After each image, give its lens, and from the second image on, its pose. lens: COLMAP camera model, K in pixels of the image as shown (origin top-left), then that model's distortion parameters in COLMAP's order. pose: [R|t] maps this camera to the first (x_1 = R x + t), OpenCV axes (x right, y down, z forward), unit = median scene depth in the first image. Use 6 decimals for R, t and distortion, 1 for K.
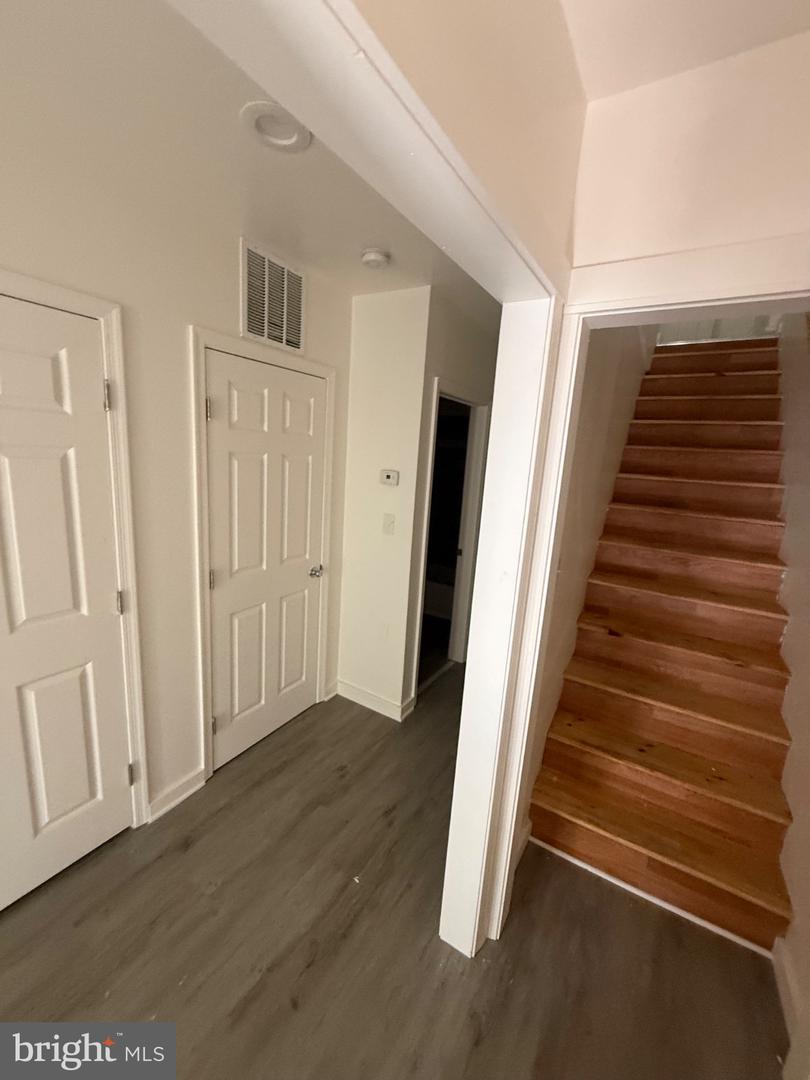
lens RADIAL K [[433.7, 0, 405.2], [0, 433.7, 533.3], [0, 0, 1]] dist [-0.001806, 0.000453]
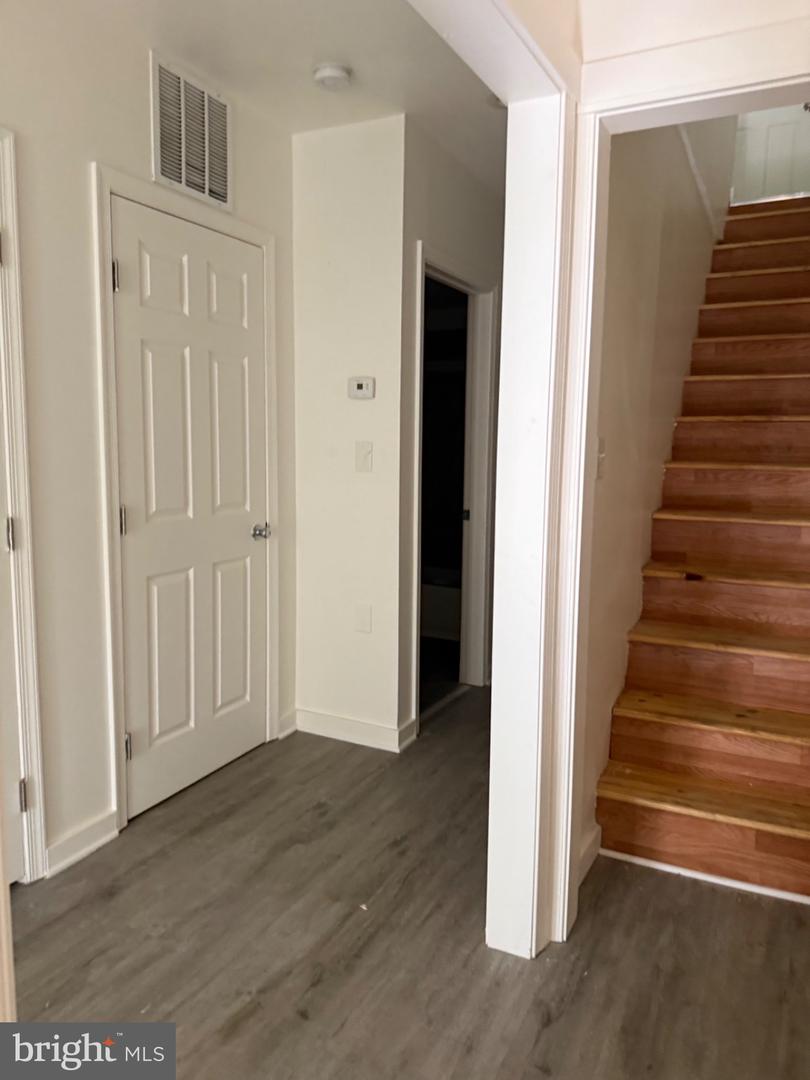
lens RADIAL K [[768.0, 0, 413.7], [0, 768.0, 522.4], [0, 0, 1]] dist [0.045444, -0.061991]
pose [[0.995247, -0.060780, 0.076087, -0.069636], [0.066297, 0.995183, -0.072217, 0.210696], [-0.071331, 0.076918, 0.994483, -0.244578]]
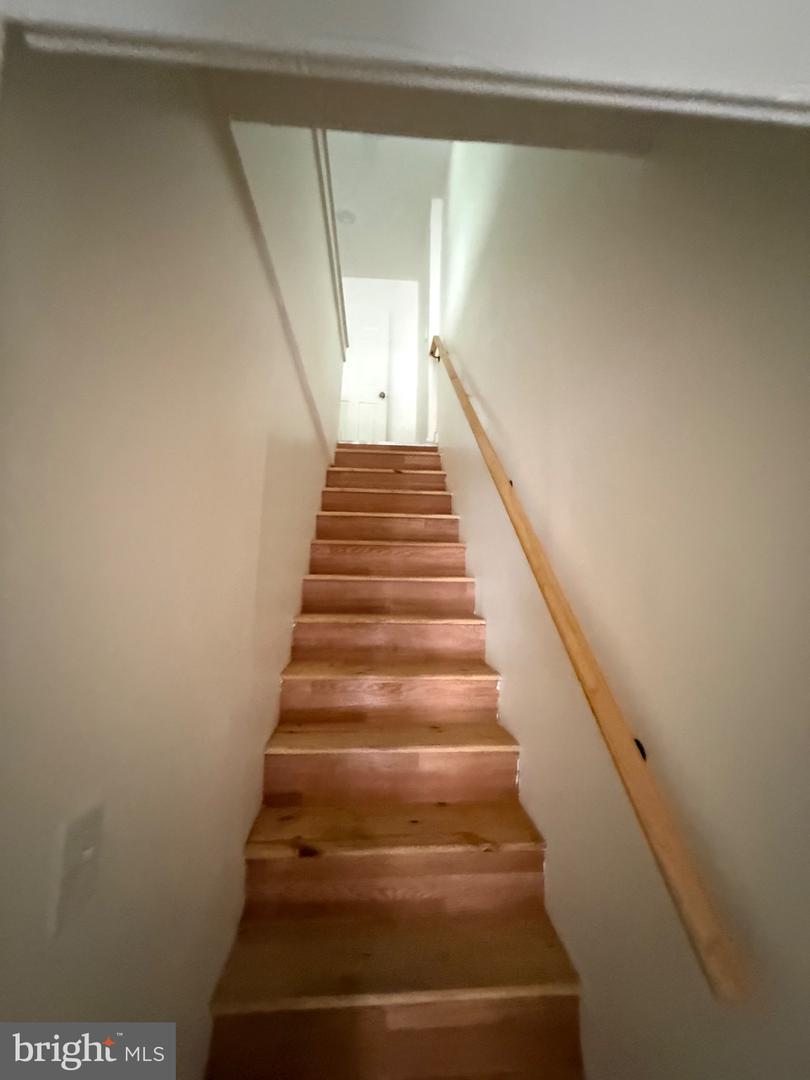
lens RADIAL K [[433.7, 0, 404.1], [0, 433.7, 531.3], [0, 0, 1]] dist [-0.001806, 0.000453]
pose [[0.810386, 0.017036, 0.585649, 0.254651], [0.136666, 0.966507, -0.217226, -0.032204], [-0.569734, 0.256075, 0.780915, 0.400702]]
